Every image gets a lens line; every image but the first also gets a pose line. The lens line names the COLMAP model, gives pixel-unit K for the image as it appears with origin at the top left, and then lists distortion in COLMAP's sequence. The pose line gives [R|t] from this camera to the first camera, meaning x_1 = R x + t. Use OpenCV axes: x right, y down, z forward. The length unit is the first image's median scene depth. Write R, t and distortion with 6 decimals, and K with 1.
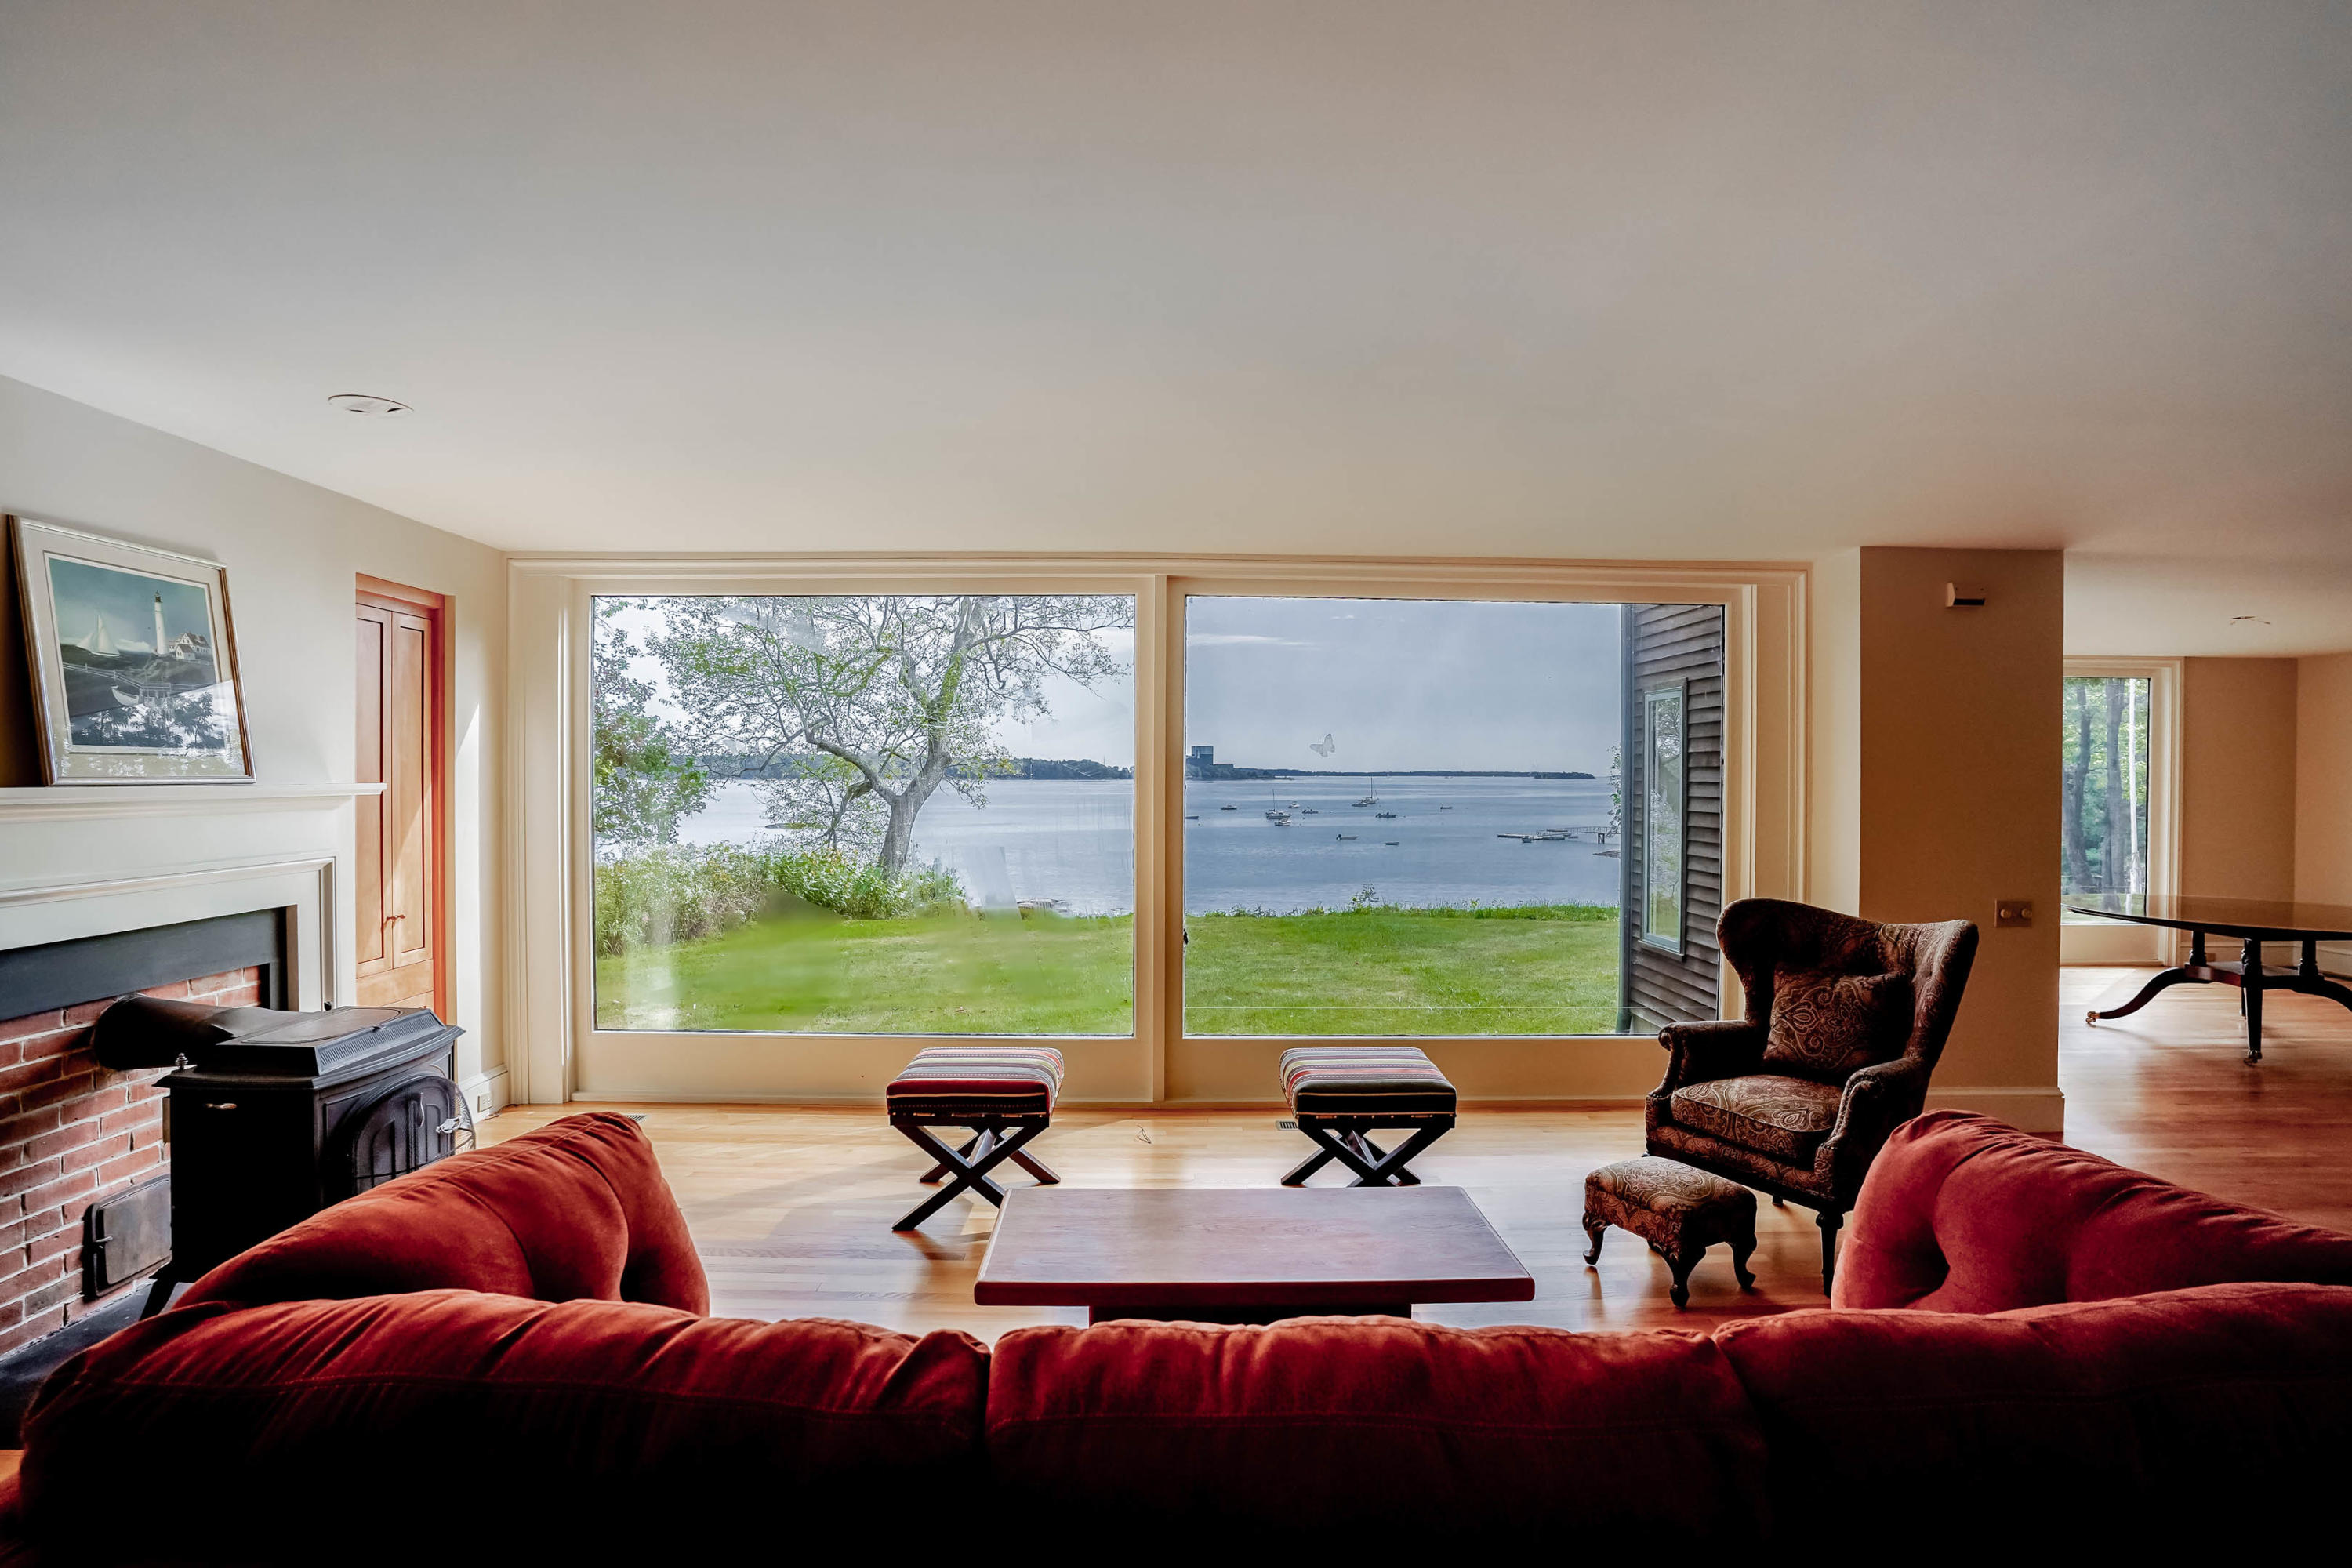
lens RADIAL K [[1174.5, 0, 1161.6], [0, 1174.5, 771.6], [0, 0, 1]] dist [-0.040577, 0.015669]
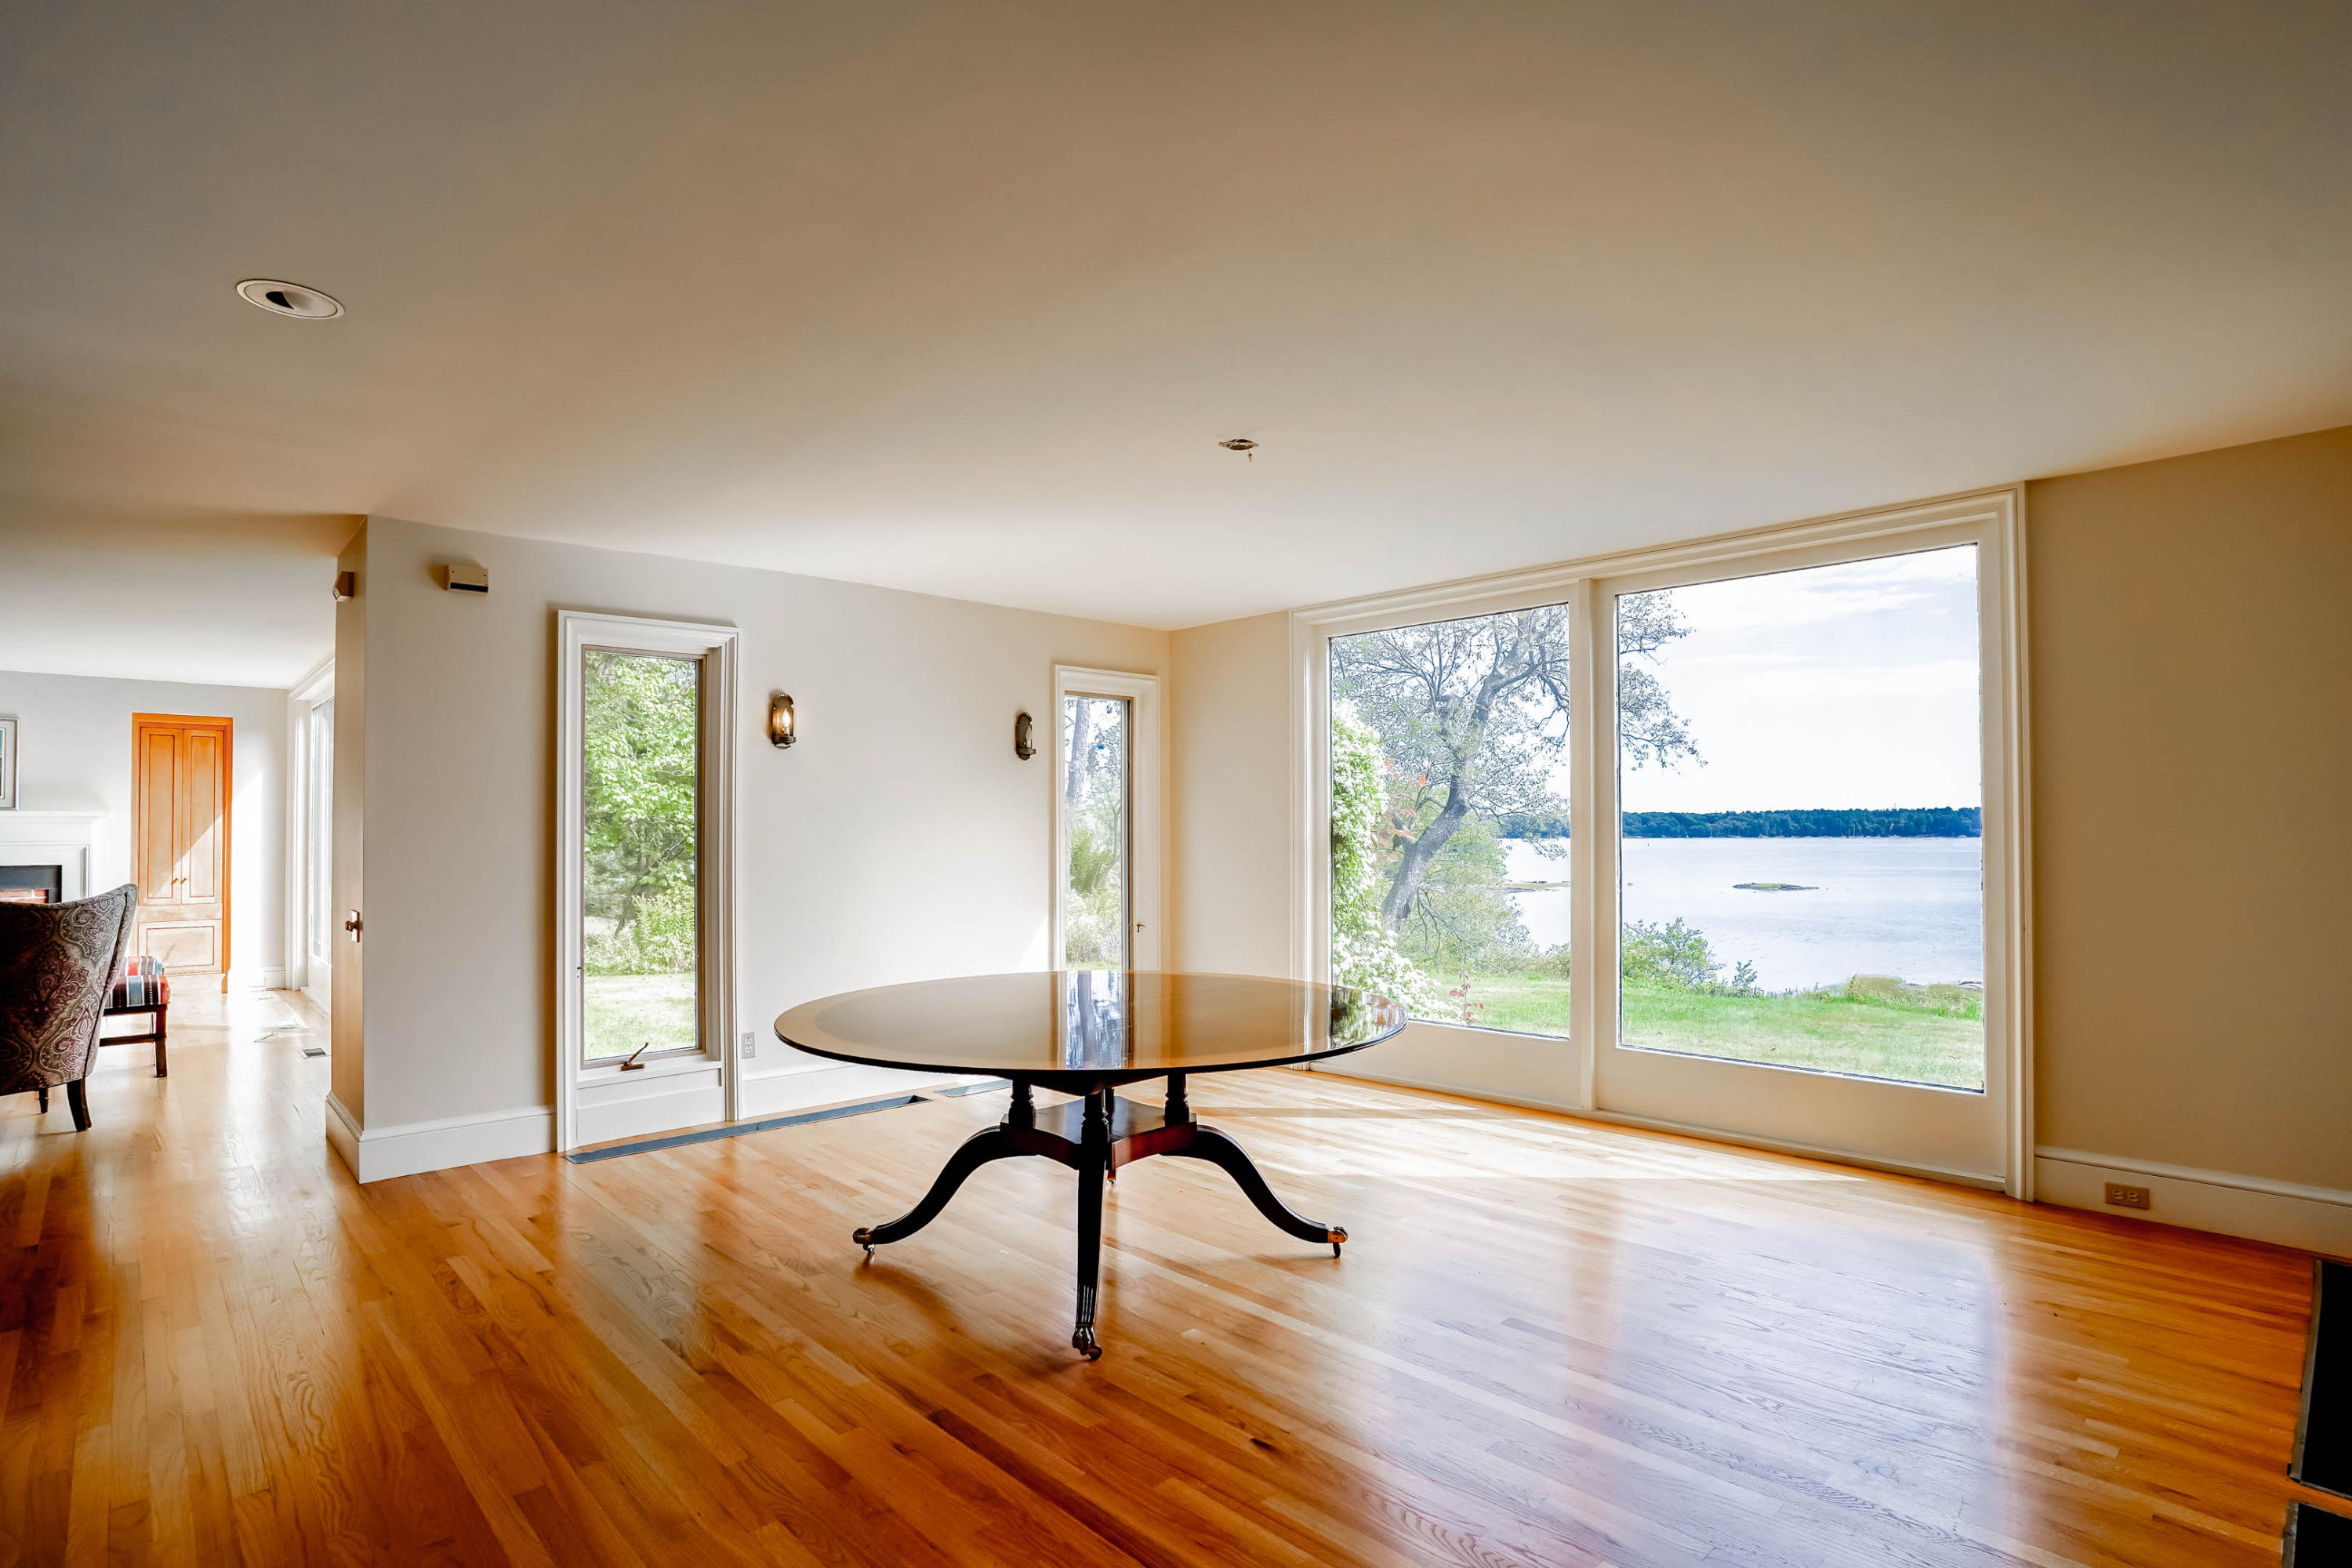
lens RADIAL K [[1174.5, 0, 1154.7], [0, 1174.5, 796.6], [0, 0, 1]] dist [-0.040577, 0.015669]
pose [[0.668427, -0.015917, -0.743607, 1.898365], [-0.002656, 0.999714, -0.023787, 0.022763], [0.743773, 0.017875, 0.668193, 0.862737]]
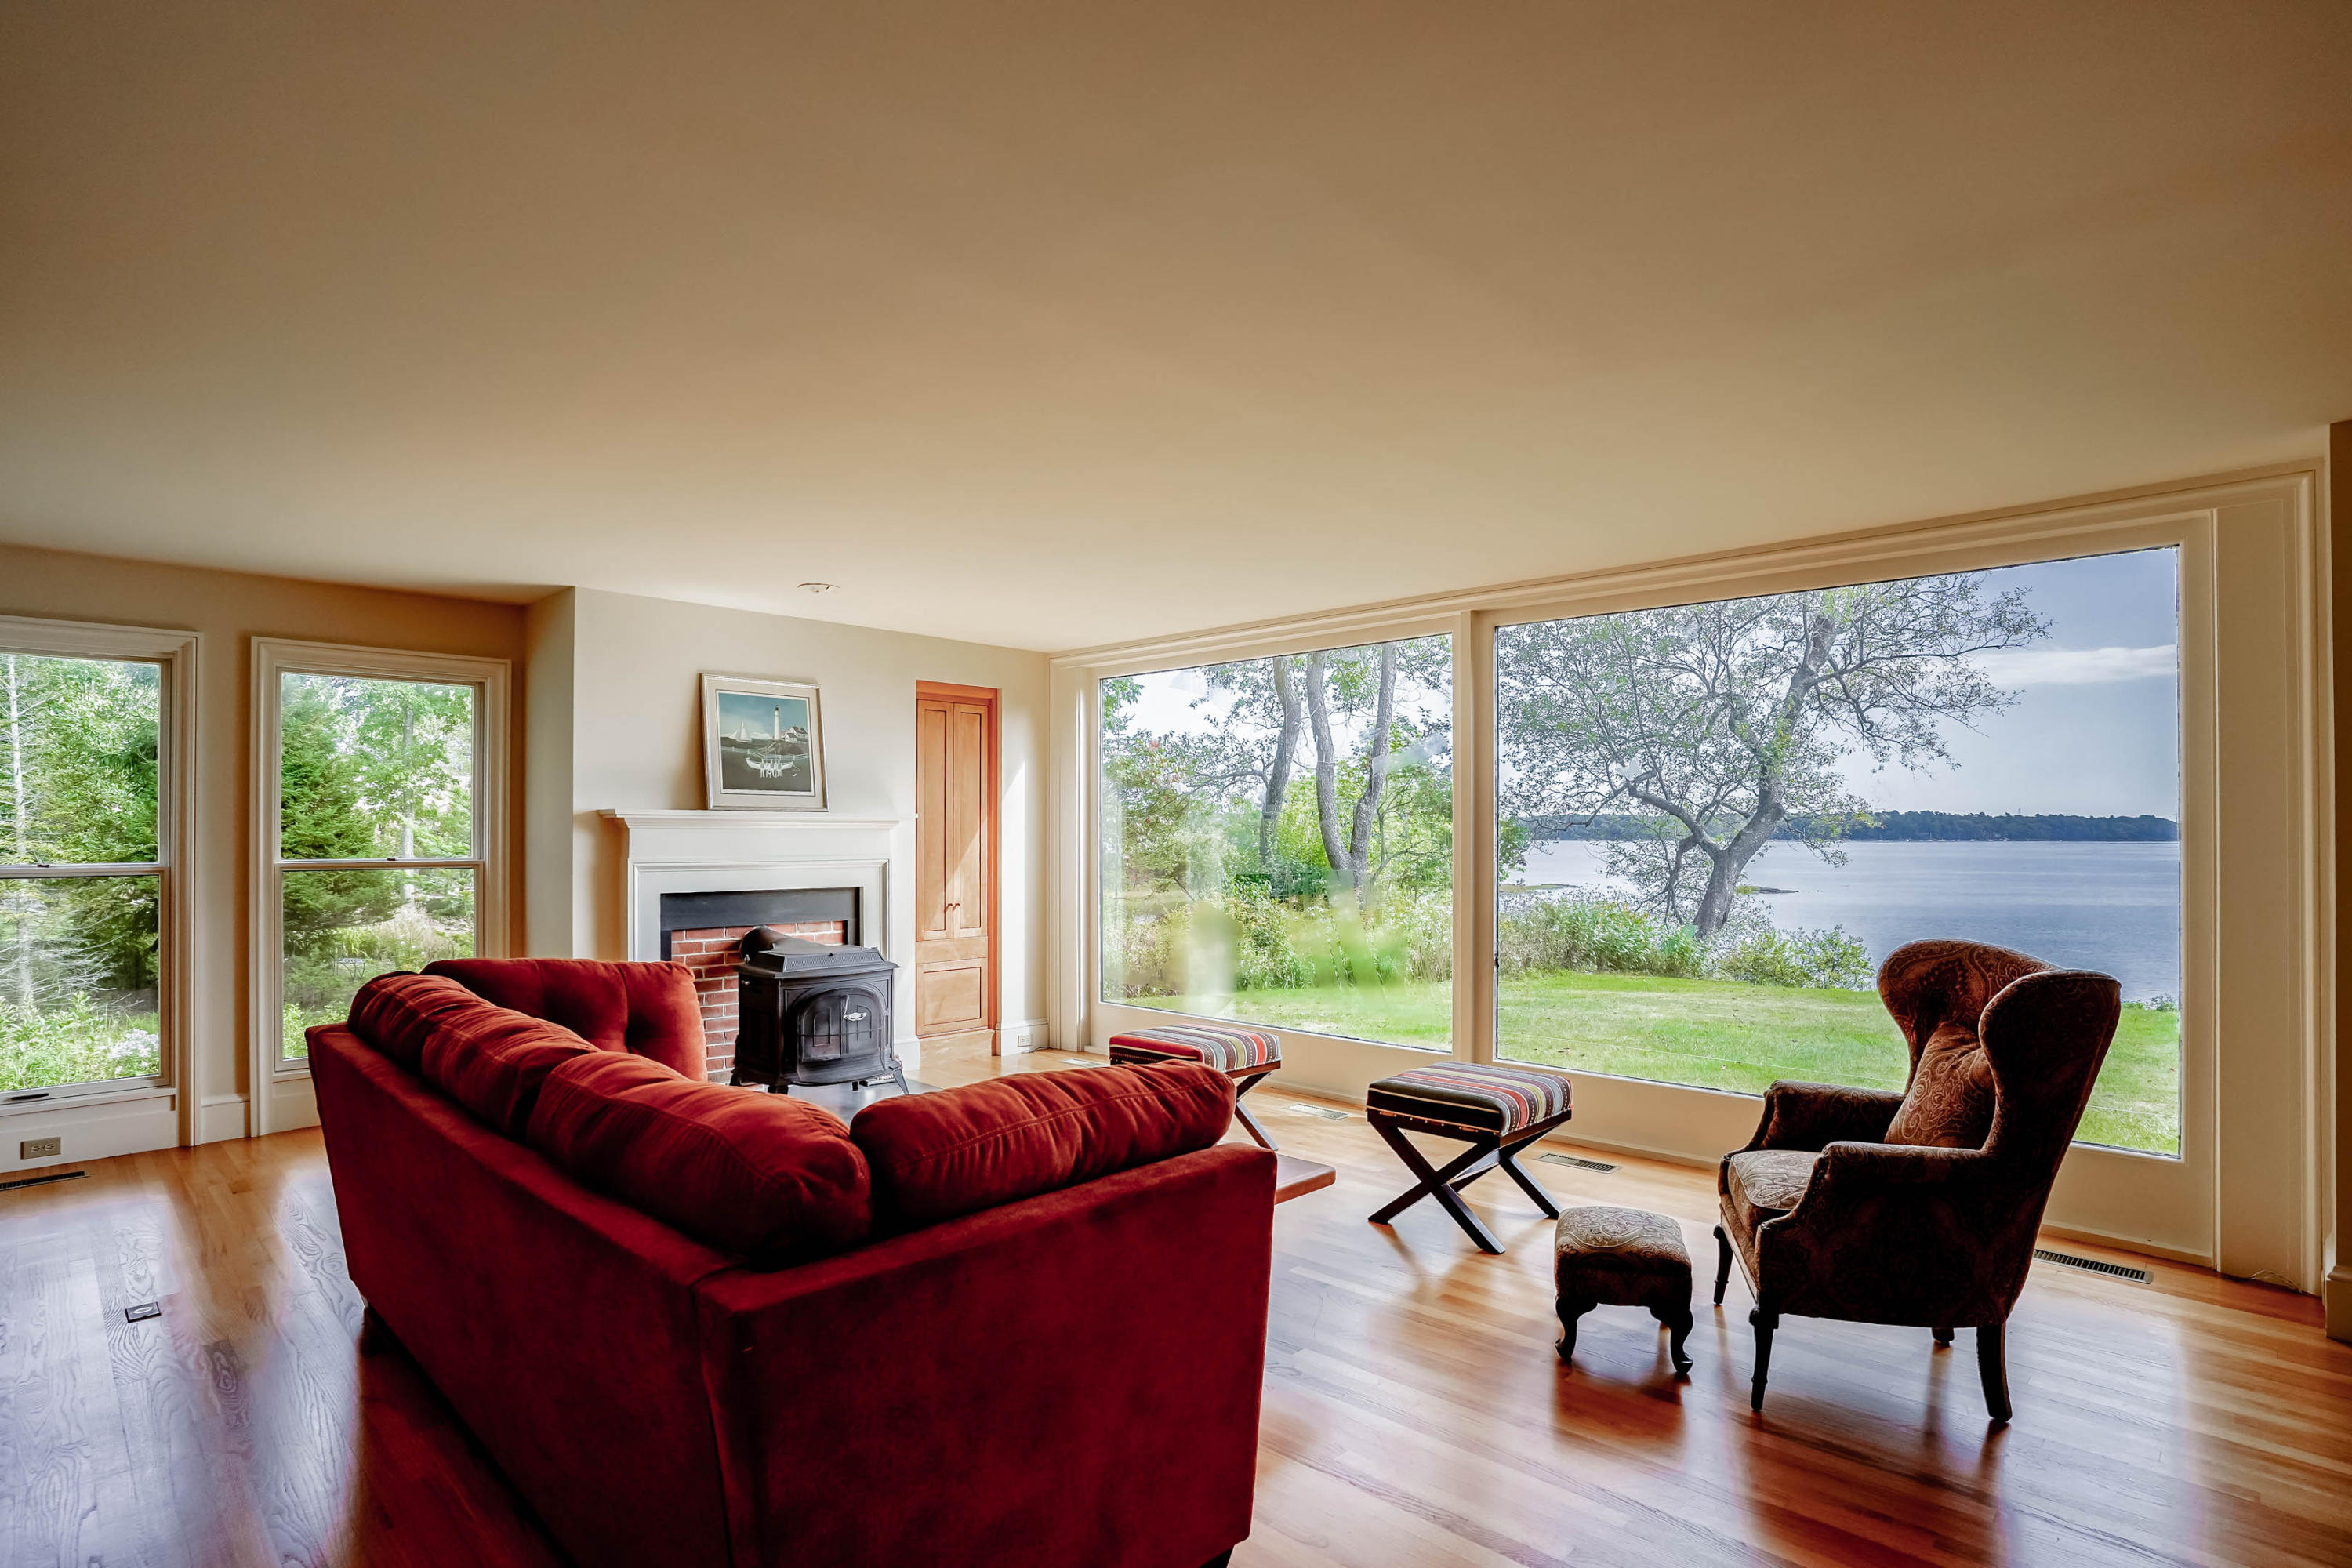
lens RADIAL K [[1174.5, 0, 1159.0], [0, 1174.5, 797.4], [0, 0, 1]] dist [-0.040577, 0.015669]
pose [[0.710174, -0.025367, -0.703569, 0.585128], [0.003322, 0.999460, -0.032682, 0.035052], [0.704018, 0.020873, 0.709875, 0.081276]]
